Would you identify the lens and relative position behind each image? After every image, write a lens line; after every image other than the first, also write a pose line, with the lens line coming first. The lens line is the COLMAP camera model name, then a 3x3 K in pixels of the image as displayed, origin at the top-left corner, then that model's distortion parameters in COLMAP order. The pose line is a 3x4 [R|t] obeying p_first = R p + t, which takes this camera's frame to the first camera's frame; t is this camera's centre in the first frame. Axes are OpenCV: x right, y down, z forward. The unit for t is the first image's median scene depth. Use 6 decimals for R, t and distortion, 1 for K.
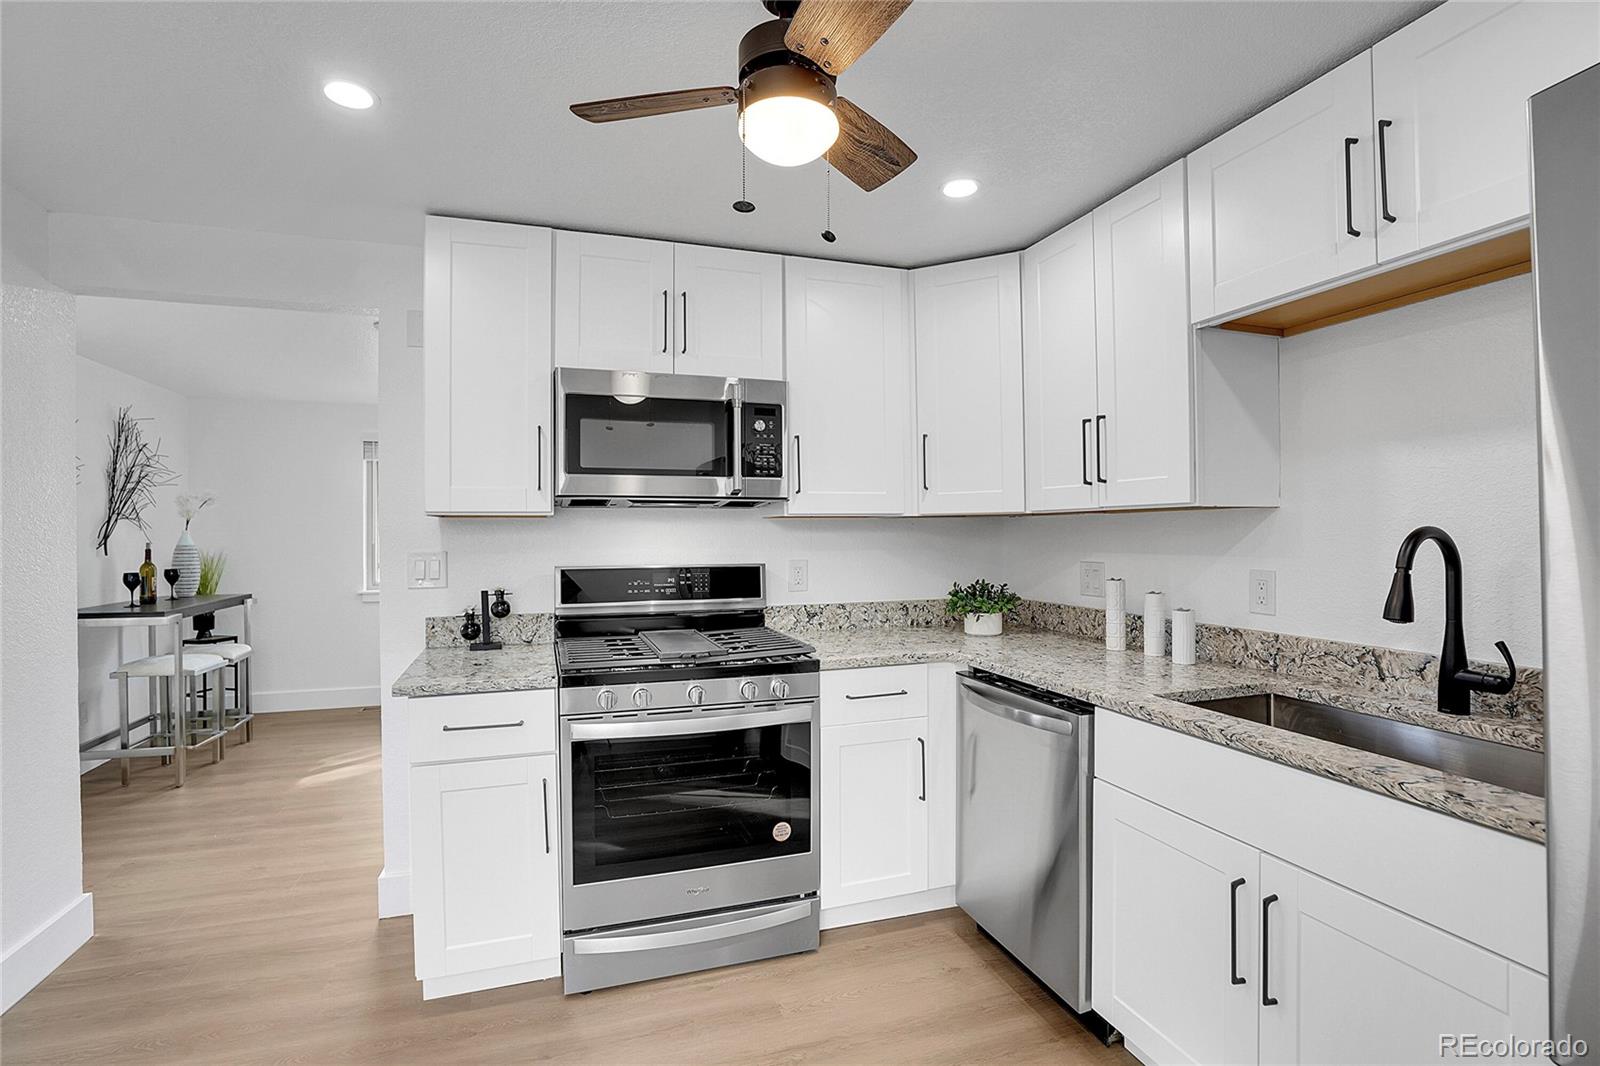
lens RADIAL K [[742.6, 0, 797.7], [0, 742.6, 531.3], [0, 0, 1]] dist [-0.041459, 0.004823]
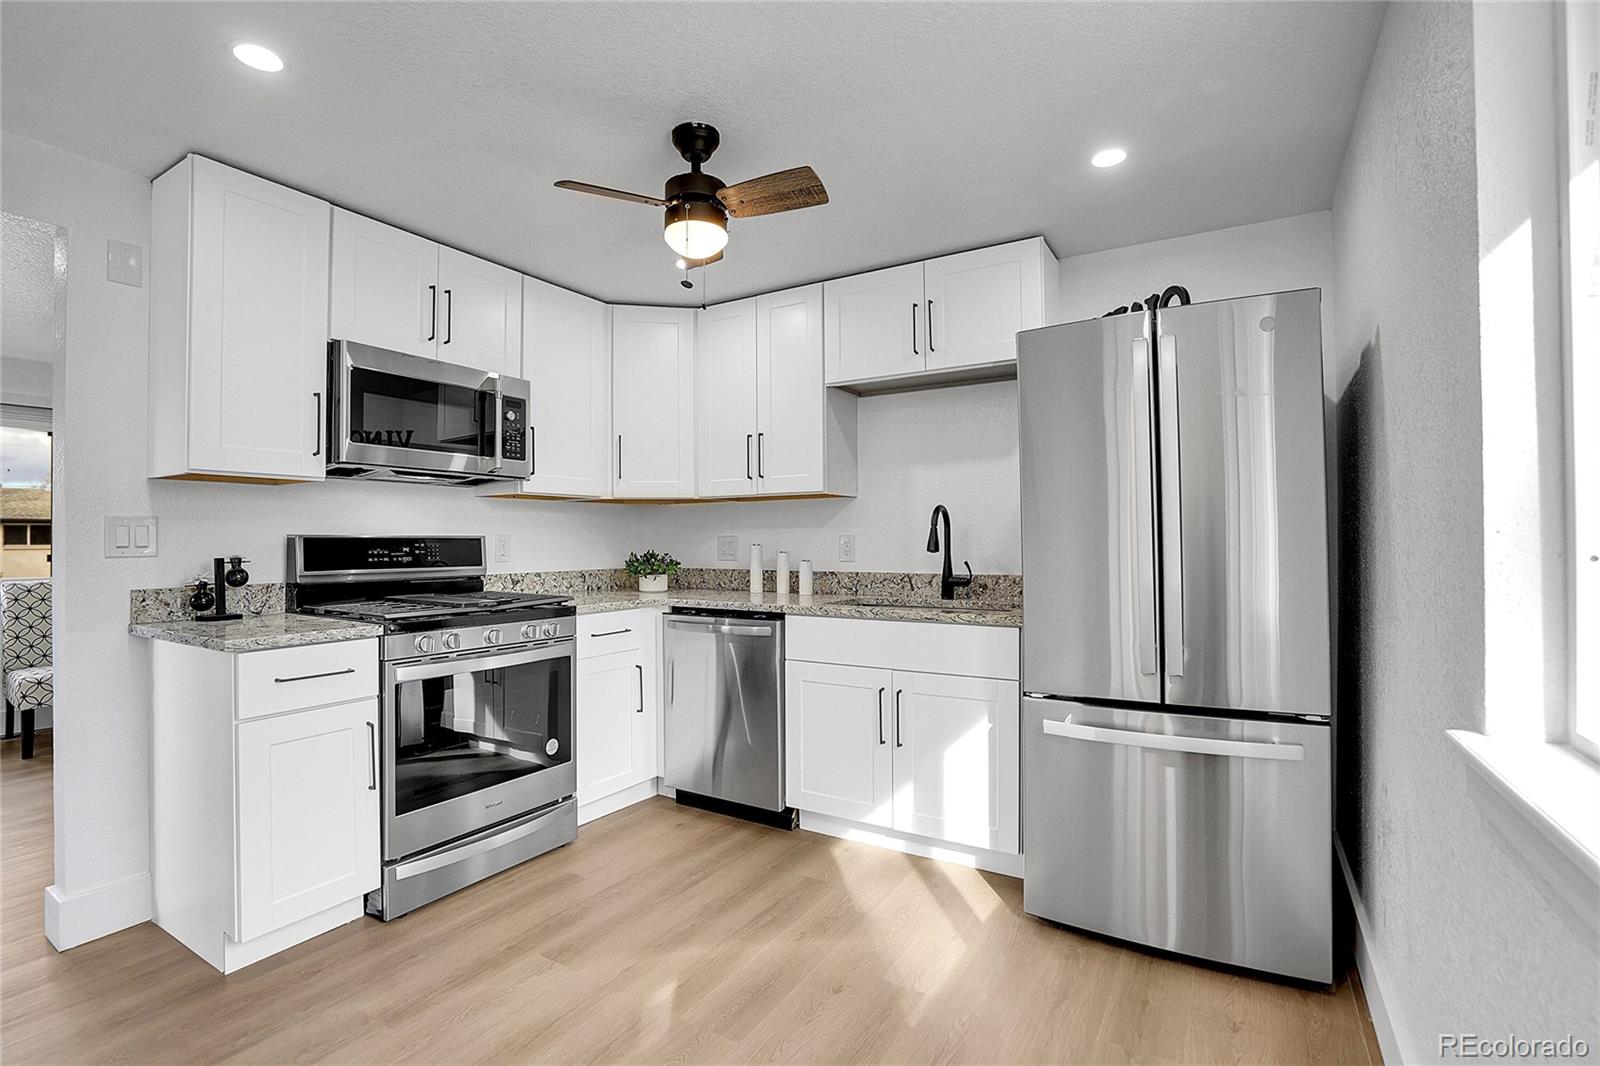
lens RADIAL K [[742.6, 0, 795.5], [0, 742.6, 531.2], [0, 0, 1]] dist [-0.041459, 0.004823]
pose [[0.765582, 0.010600, 0.643251, -0.476710], [-0.001175, 0.999886, -0.015079, 0.061533], [-0.643337, 0.010788, 0.765507, -0.195008]]
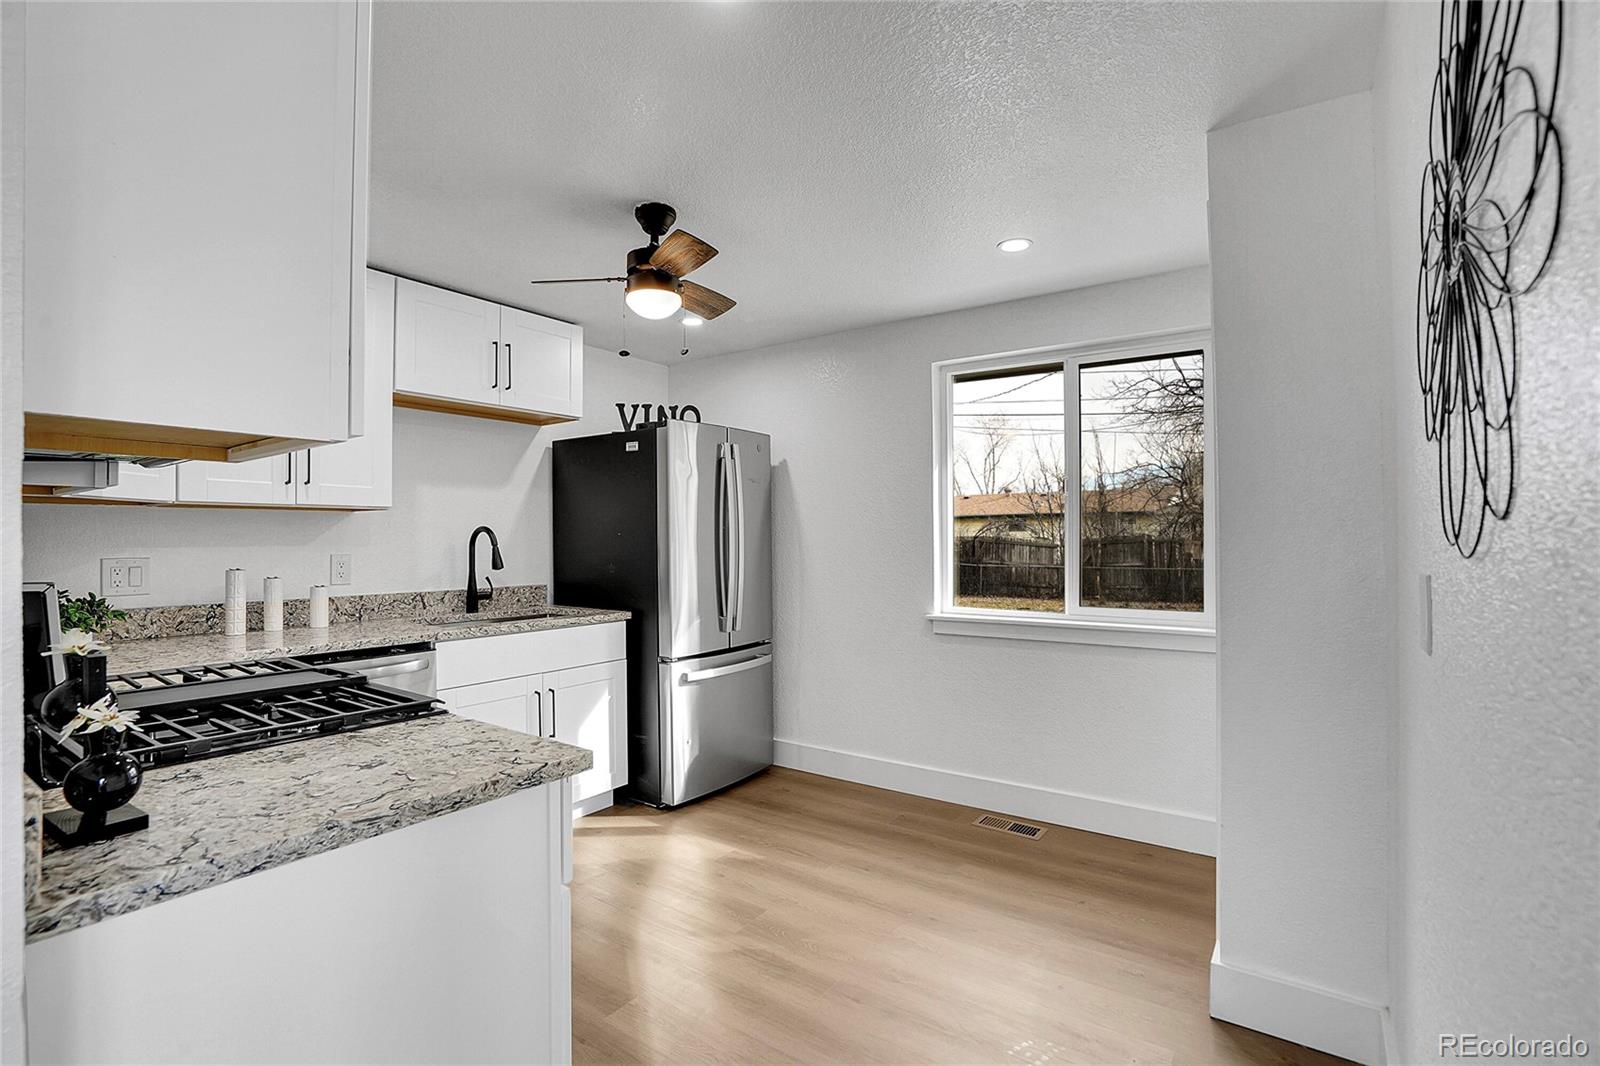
lens RADIAL K [[779.5, 0, 800.6], [0, 779.5, 531.6], [0, 0, 1]] dist [-0.001326, -0.000080]
pose [[-0.580220, 0.012421, 0.814365, -1.008164], [0.005429, 0.999920, -0.011383, 0.027229], [-0.814442, -0.002184, -0.580241, 1.010476]]
